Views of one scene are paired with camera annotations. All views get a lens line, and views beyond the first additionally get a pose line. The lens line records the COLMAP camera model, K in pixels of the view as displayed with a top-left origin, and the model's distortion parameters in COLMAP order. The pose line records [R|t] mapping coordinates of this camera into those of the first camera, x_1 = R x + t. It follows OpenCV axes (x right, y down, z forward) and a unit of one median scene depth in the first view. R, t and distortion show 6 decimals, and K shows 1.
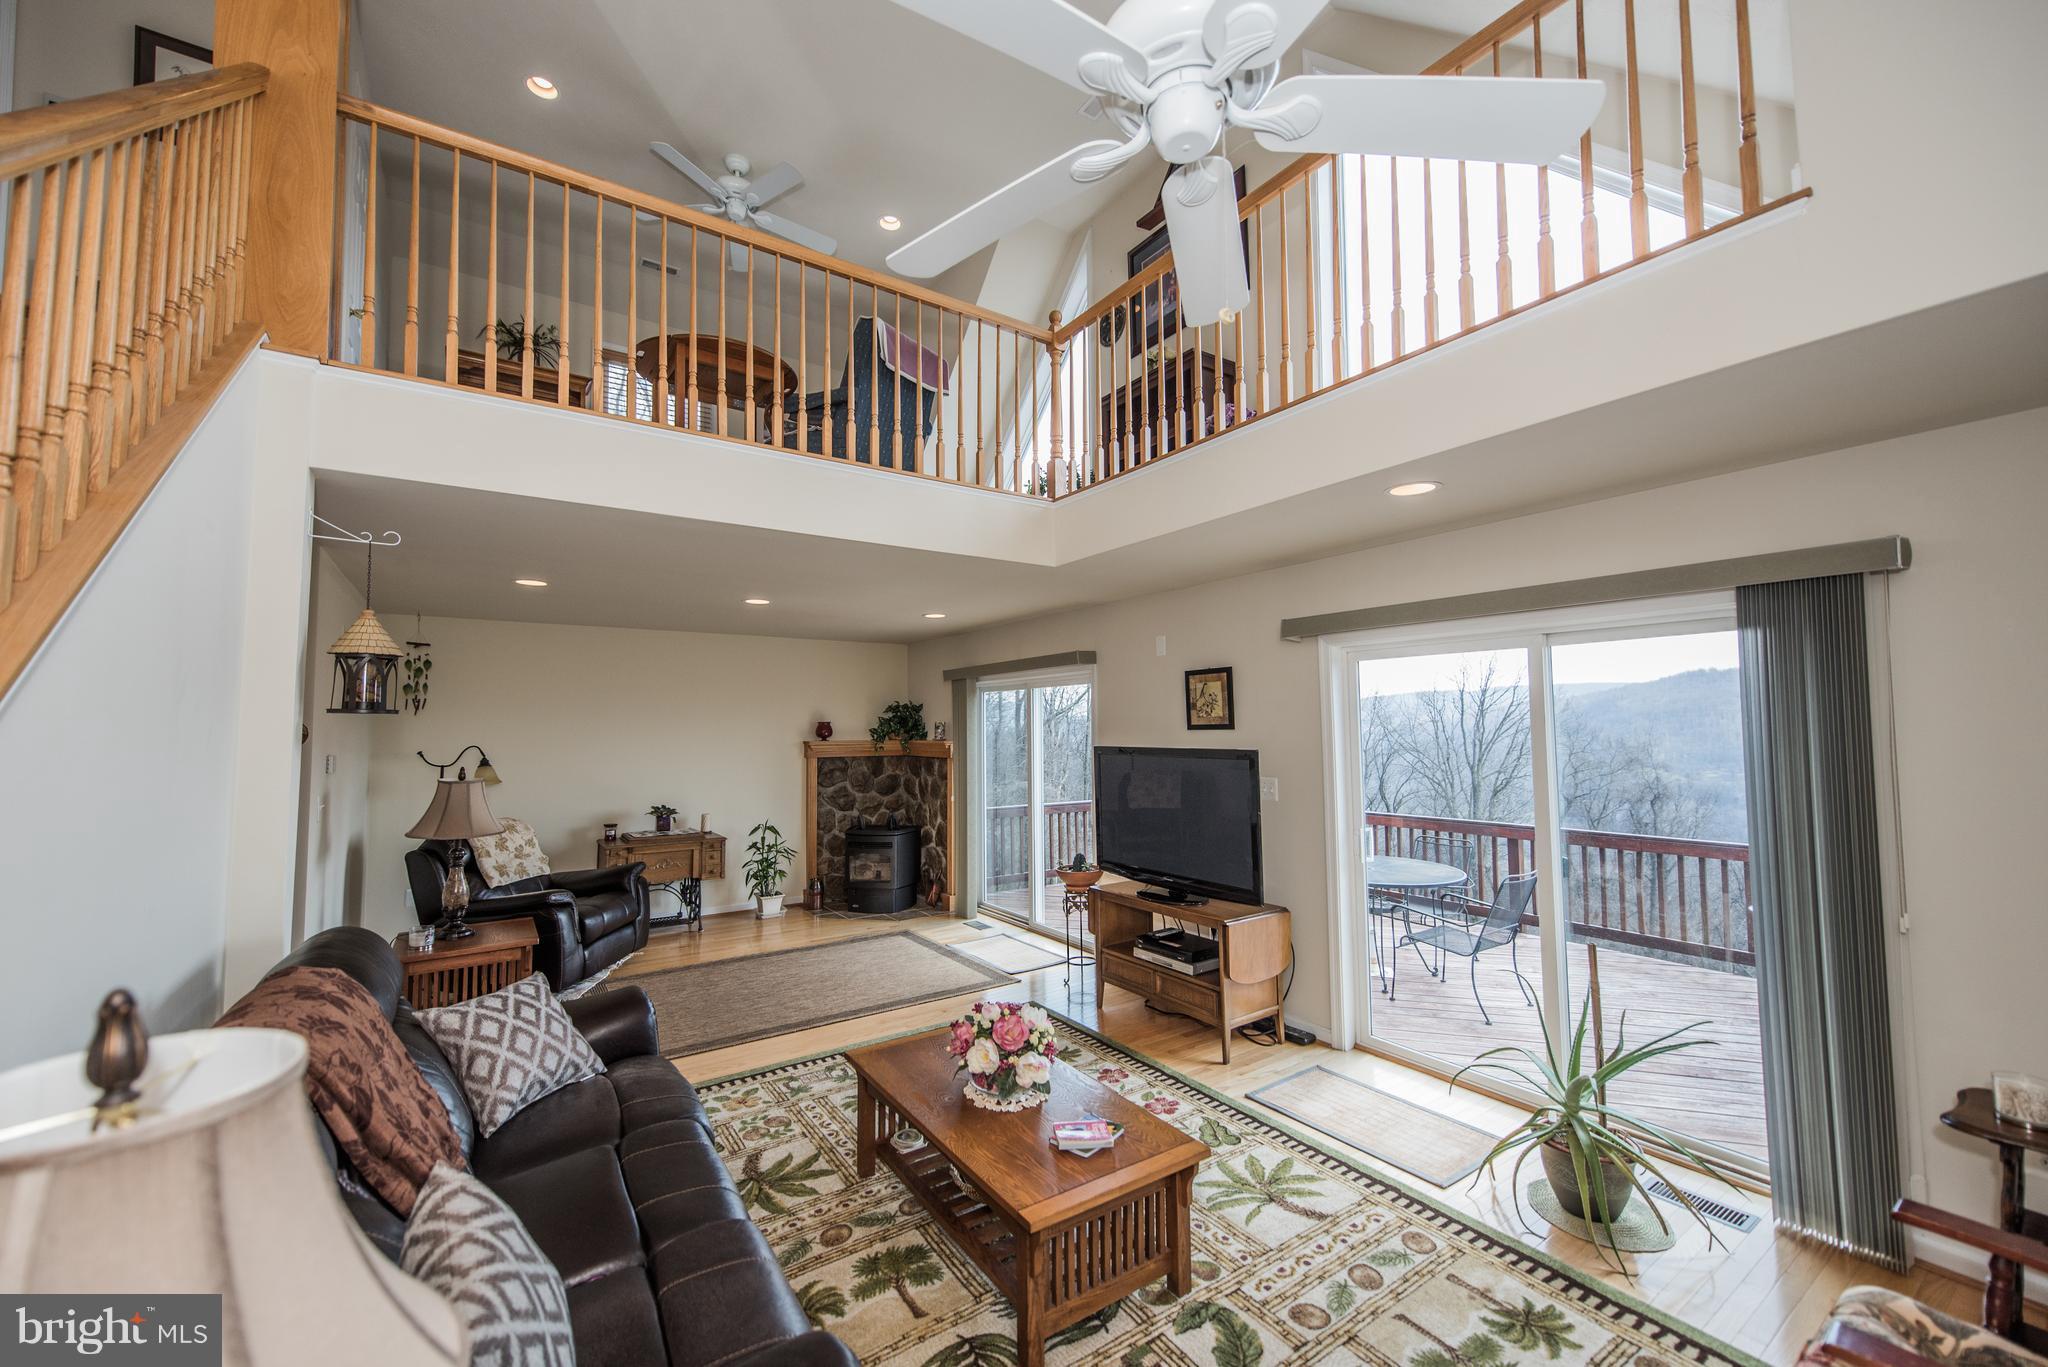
lens RADIAL K [[796.0, 0, 1018.9], [0, 796.0, 683.2], [0, 0, 1]] dist [0.015463, -0.005192]
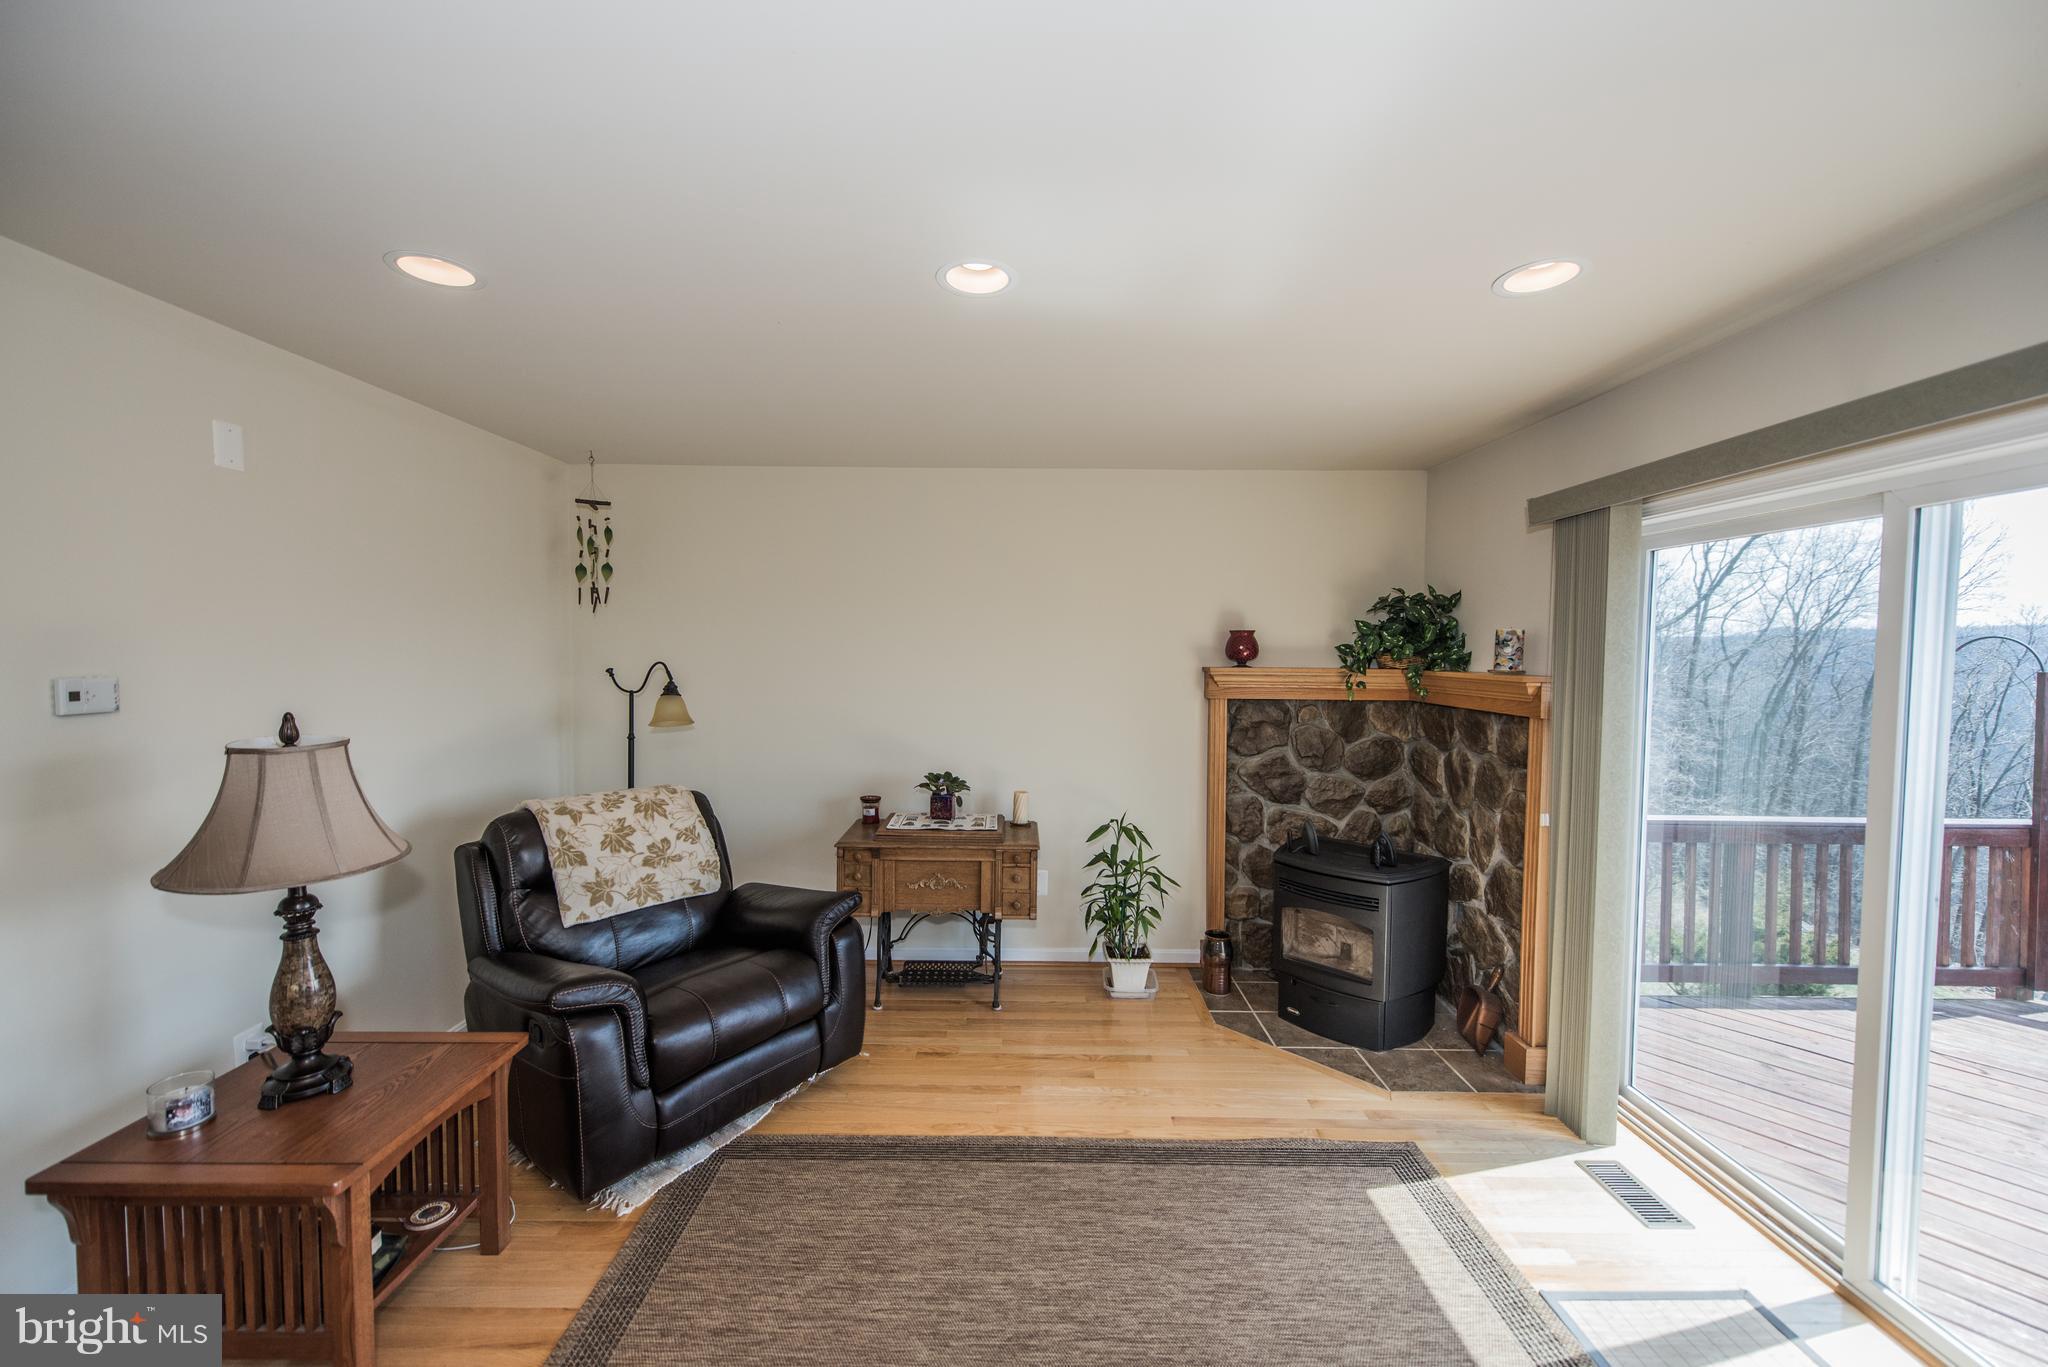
lens RADIAL K [[796.0, 0, 1018.9], [0, 796.0, 683.2], [0, 0, 1]] dist [0.015463, -0.005192]
pose [[0.827374, 0.038188, -0.560352, -0.078484], [0.017615, 0.995431, 0.093847, 0.033411], [0.561375, -0.087517, 0.822921, 0.521549]]
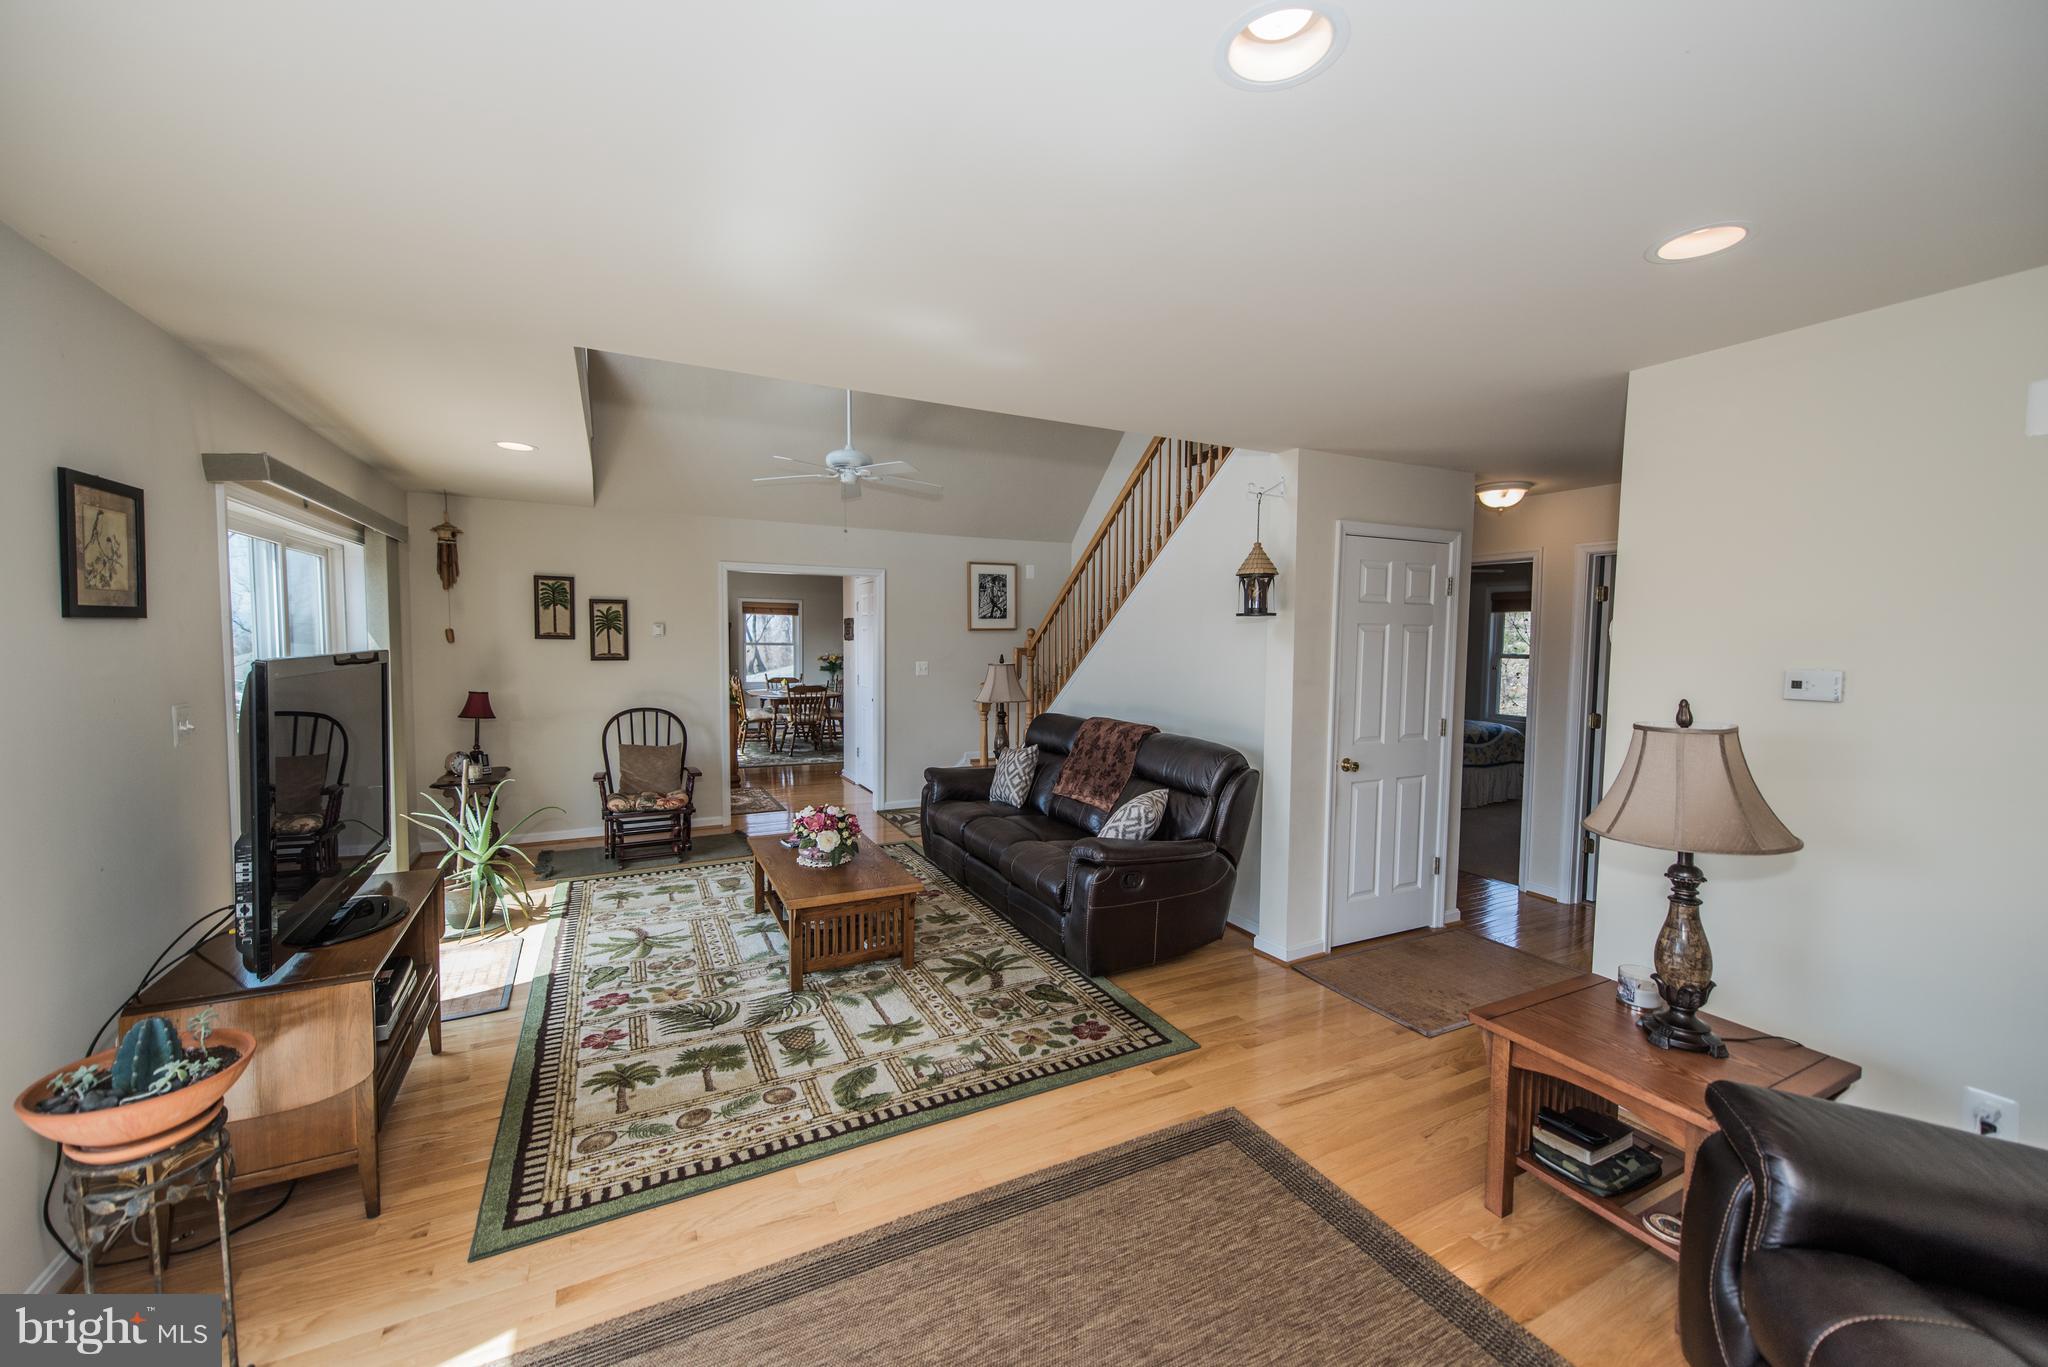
lens RADIAL K [[796.0, 0, 1018.9], [0, 796.0, 683.2], [0, 0, 1]] dist [0.015463, -0.005192]
pose [[-0.992884, -0.011251, 0.118550, -0.406808], [-0.011003, 0.999936, 0.002747, 0.113063], [-0.118574, 0.001423, -0.992944, 1.774084]]
